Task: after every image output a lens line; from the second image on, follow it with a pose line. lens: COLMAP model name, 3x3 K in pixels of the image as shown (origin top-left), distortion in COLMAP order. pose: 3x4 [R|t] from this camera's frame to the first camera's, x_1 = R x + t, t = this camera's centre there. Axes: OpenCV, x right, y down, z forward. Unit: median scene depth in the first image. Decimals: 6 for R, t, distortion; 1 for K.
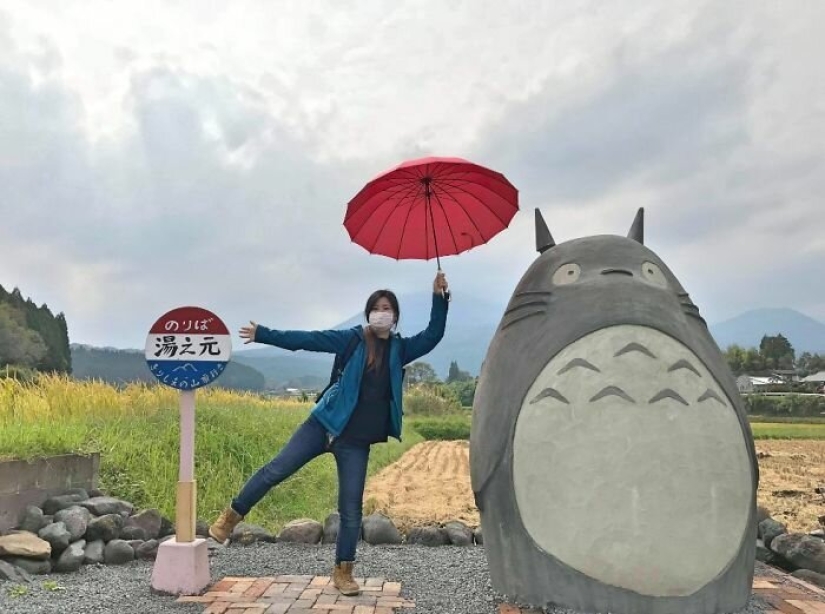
lens RADIAL K [[723.4, 0, 411.5], [0, 723.4, 291.7], [0, 0, 1]] dist [0.020979, -0.003010]
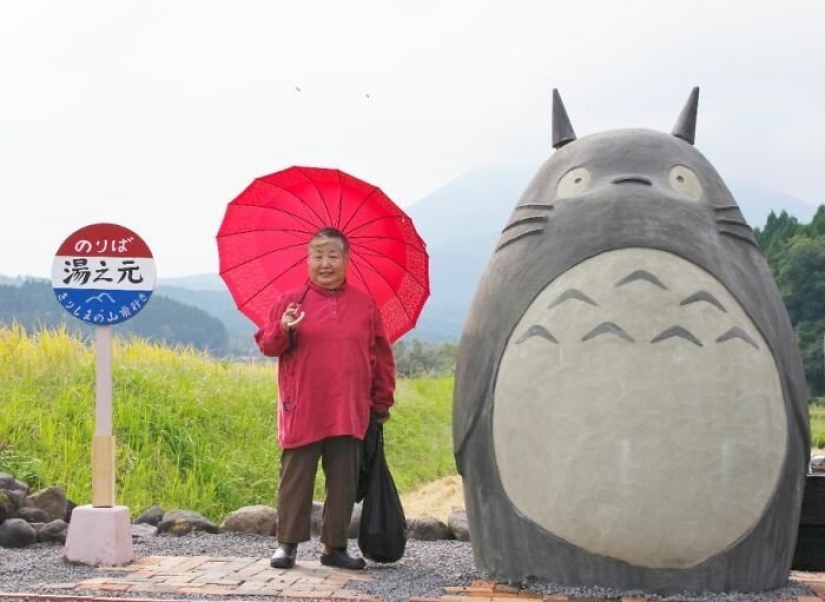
lens RADIAL K [[1505.7, 0, 384.5], [0, 1505.7, 285.6], [0, 0, 1]] dist [0.056359, 0.174930]
pose [[0.995393, 0.005118, -0.095740, 0.173092], [0.003213, 0.996232, 0.086665, -0.056829], [0.095823, -0.086573, 0.991626, -0.671548]]
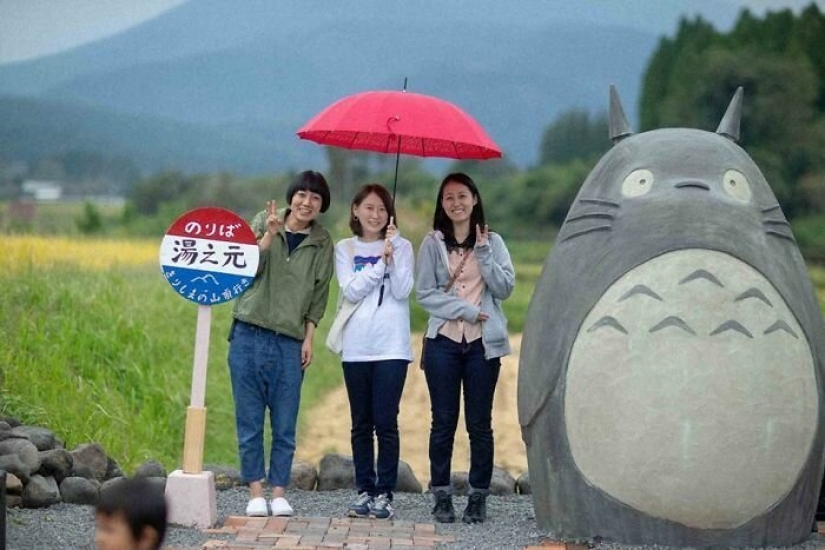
lens RADIAL K [[2040.1, 0, 412.5], [0, 2040.1, 275.0], [0, 0, 1]] dist [-0.091244, -1.153429]
pose [[0.999193, 0.020844, 0.034347, -0.139357], [-0.026650, 0.983601, 0.178376, -0.353050], [-0.030066, -0.179147, 0.983363, -1.444677]]
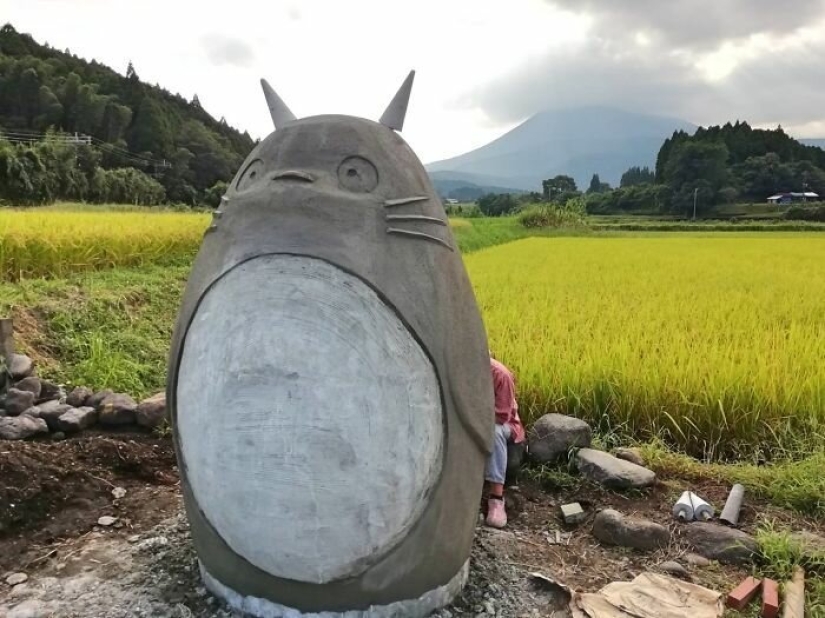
lens RADIAL K [[604.9, 0, 412.5], [0, 604.9, 309.0], [0, 0, 1]] dist [0.021911, -0.009300]
pose [[0.969484, 0.043798, -0.241211, 0.555165], [0.034265, 0.950045, 0.310226, -0.086112], [0.242749, -0.309024, 0.919553, 0.425131]]
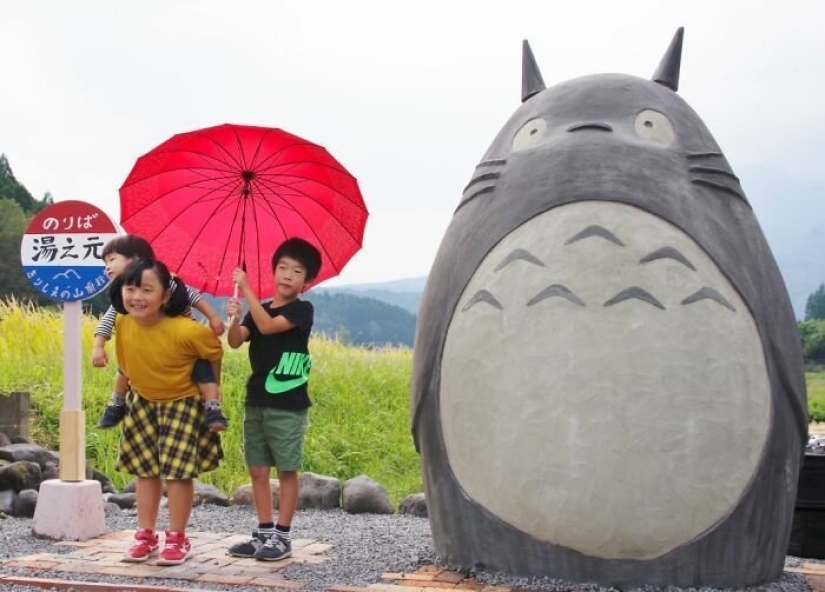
lens RADIAL K [[1233.5, 0, 309.3], [0, 1233.5, 310.2], [0, 0, 1]] dist [0.006298, 0.088524]
pose [[0.954128, -0.010024, -0.299232, 0.382068], [0.041321, 0.994284, 0.098449, 0.020207], [0.296535, -0.106297, 0.949088, -0.253106]]
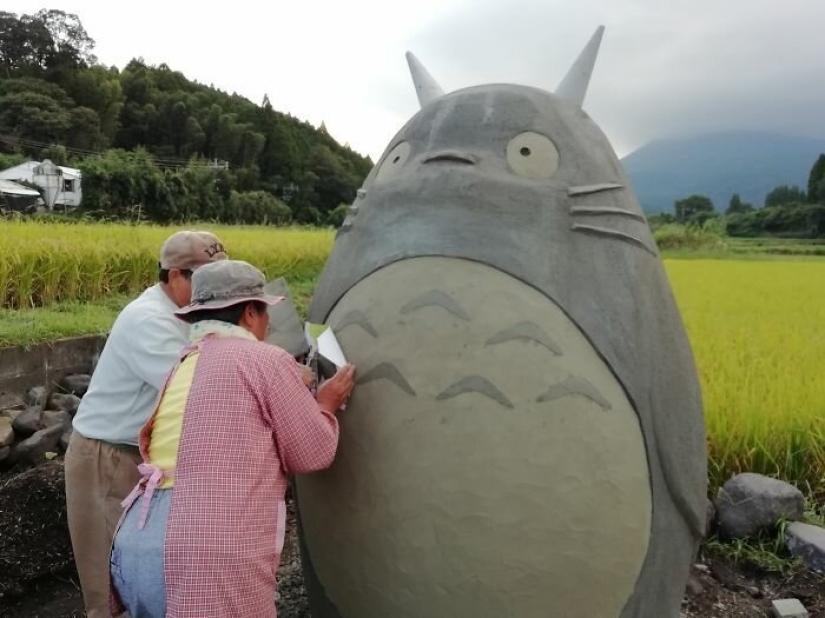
lens RADIAL K [[612.1, 0, 412.5], [0, 612.1, 309.0], [0, 0, 1]] dist [0.028112, -0.059281]
pose [[0.906660, 0.059251, -0.417680, 0.467189], [0.059580, 0.962179, 0.265822, -0.043099], [0.417634, -0.265896, 0.868839, 0.536987]]
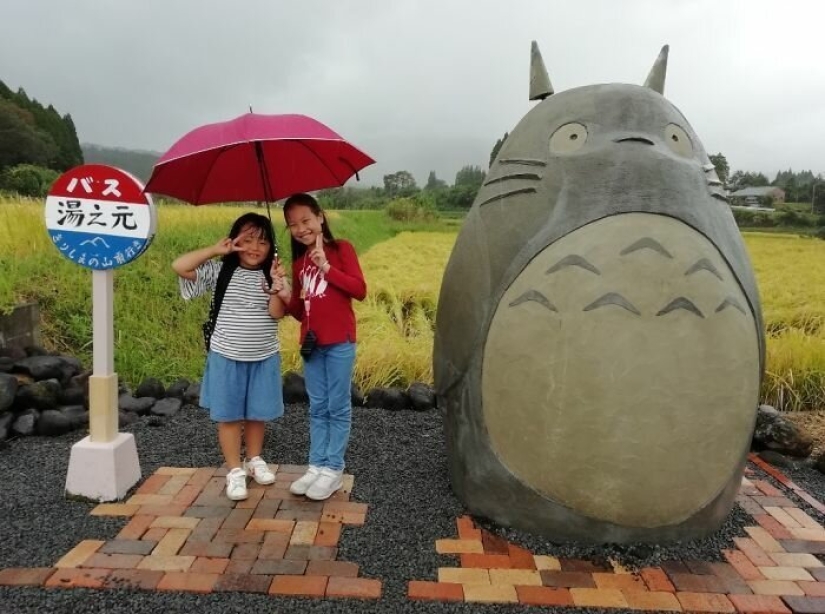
lens RADIAL K [[638.5, 0, 389.0], [0, 638.5, 302.3], [0, 0, 1]] dist [0.027141, 0.000043]
pose [[0.999638, 0.026705, -0.003251, 0.029823], [-0.024492, 0.953387, 0.300753, -0.061836], [0.011132, -0.300565, 0.953696, 0.295922]]
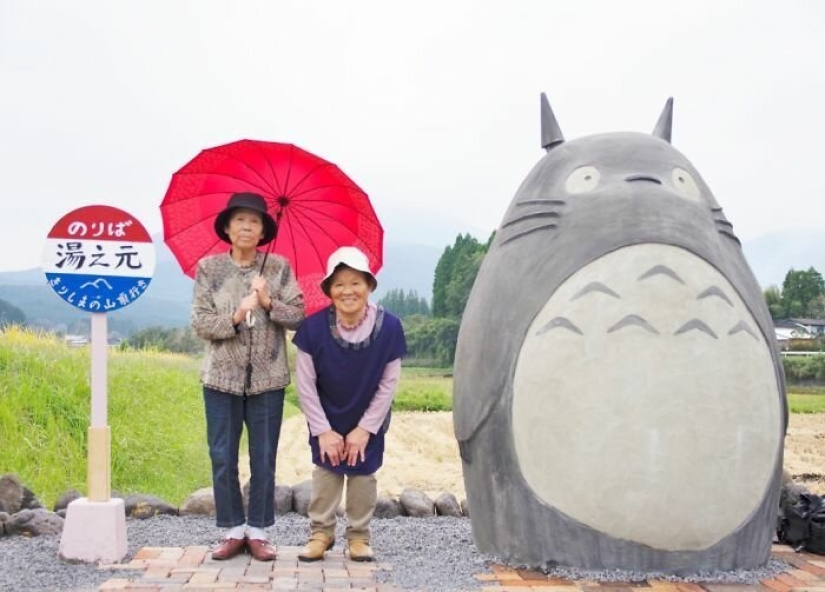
lens RADIAL K [[1135.4, 0, 413.5], [0, 1135.4, 323.6], [0, 0, 1]] dist [0.054273, 0.054004]
pose [[0.990709, 0.017355, 0.134886, -0.147837], [-0.033114, 0.992757, 0.115487, -0.005169], [-0.131905, -0.118881, 0.984108, -0.262159]]
